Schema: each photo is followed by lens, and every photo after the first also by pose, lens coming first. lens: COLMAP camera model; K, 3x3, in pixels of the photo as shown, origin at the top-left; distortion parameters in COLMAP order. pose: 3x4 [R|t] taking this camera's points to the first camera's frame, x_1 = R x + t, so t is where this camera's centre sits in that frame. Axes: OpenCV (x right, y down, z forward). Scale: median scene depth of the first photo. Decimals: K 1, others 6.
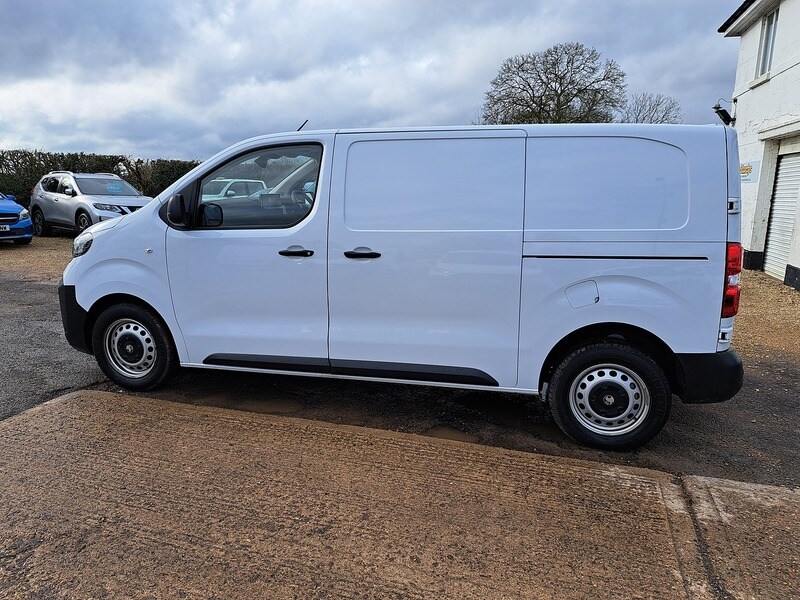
lens RADIAL K [[590.5, 0, 400.0], [0, 590.5, 300.0], [0, 0, 1]] dist [0.070116, -0.071552]
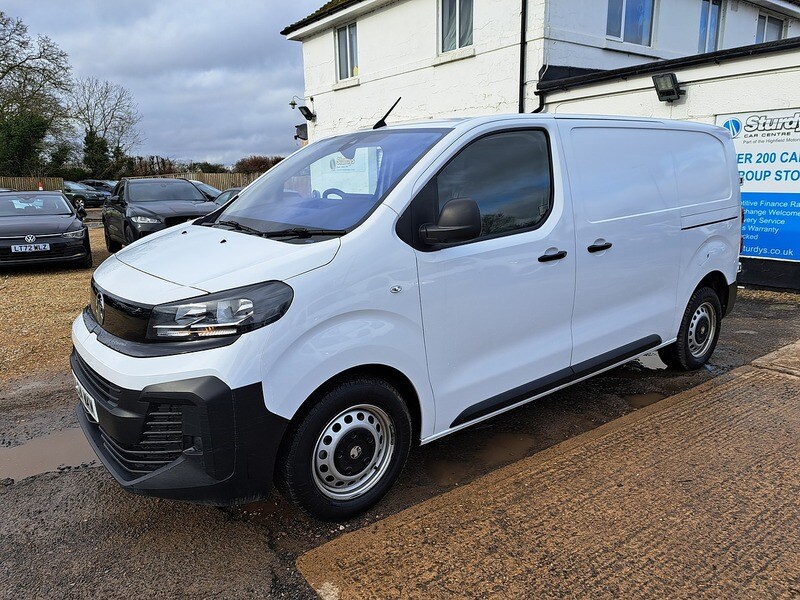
lens RADIAL K [[585.4, 0, 417.2], [0, 585.4, 305.0], [0, 0, 1]] dist [0.048357, -0.040811]
pose [[0.588319, -0.199792, 0.783559, -0.977502], [0.180024, 0.977039, 0.113958, -0.143152], [-0.788335, 0.074015, 0.610777, 0.641387]]
